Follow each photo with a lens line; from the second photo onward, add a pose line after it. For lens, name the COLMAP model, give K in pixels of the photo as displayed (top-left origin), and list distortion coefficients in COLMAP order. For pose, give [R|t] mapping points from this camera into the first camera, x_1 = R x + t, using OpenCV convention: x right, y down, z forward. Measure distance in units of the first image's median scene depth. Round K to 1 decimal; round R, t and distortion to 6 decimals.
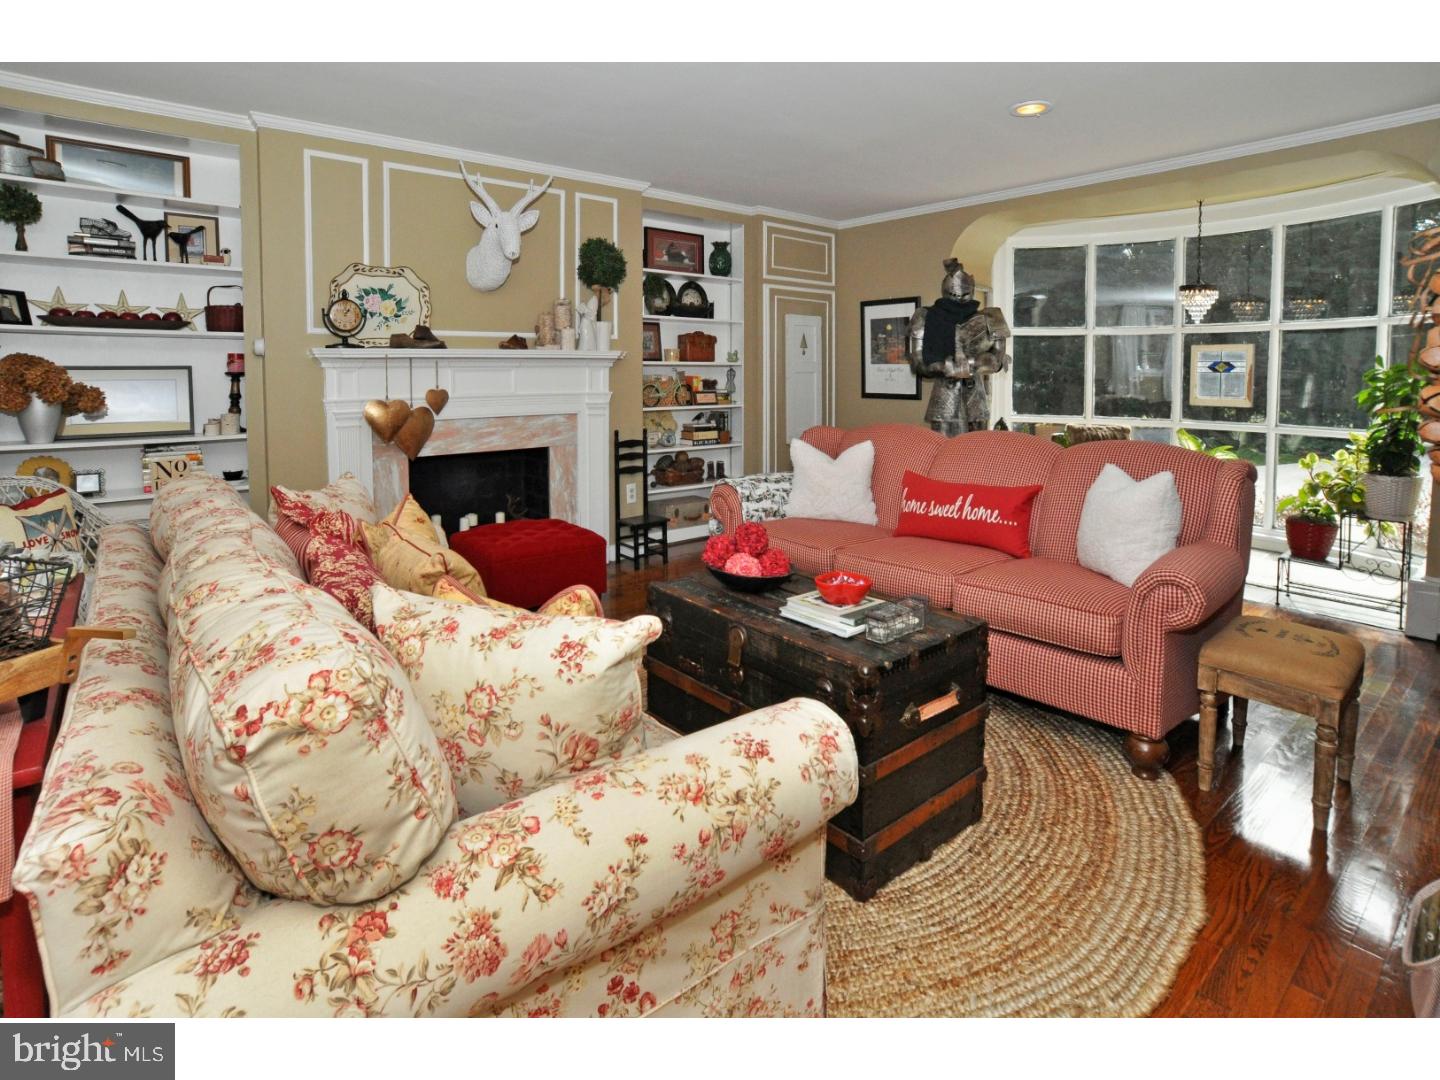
lens RADIAL K [[751.9, 0, 684.7], [0, 751.9, 509.5], [0, 0, 1]] dist [-0.028846, 0.031338]
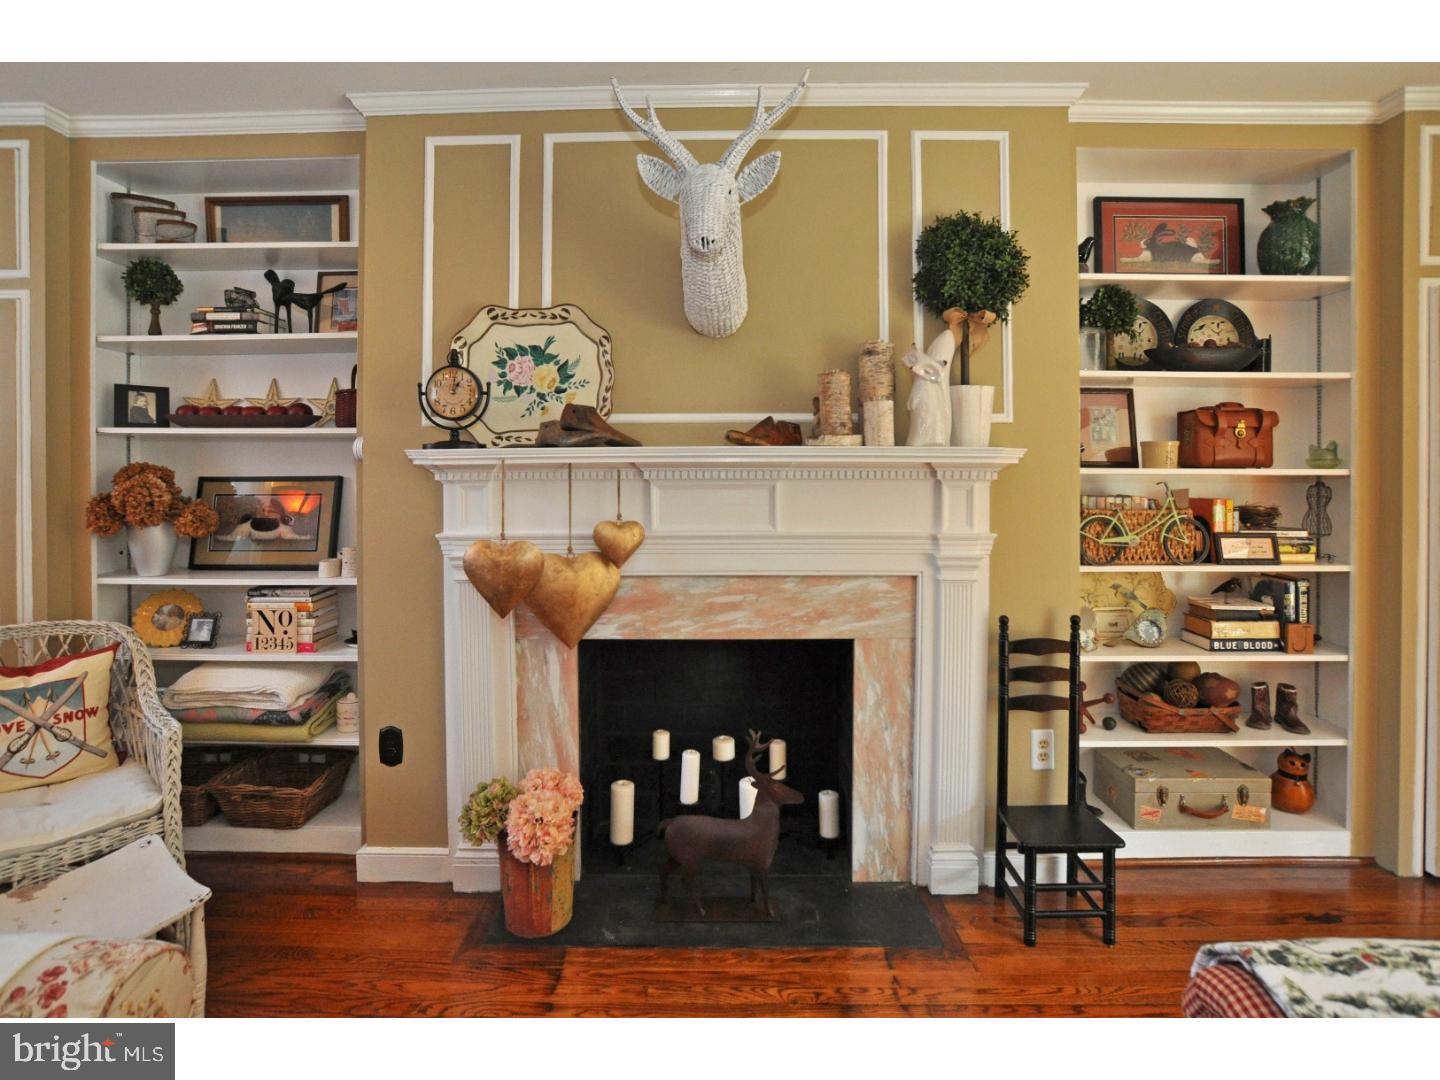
lens RADIAL K [[758.3, 0, 719.3], [0, 758.3, 482.2], [0, 0, 1]] dist [-0.103596, 0.065660]
pose [[0.795880, 0.014108, -0.605290, 0.048769], [-0.111038, 0.986173, -0.123015, -0.117802], [0.595185, 0.165116, 0.786442, 0.558260]]
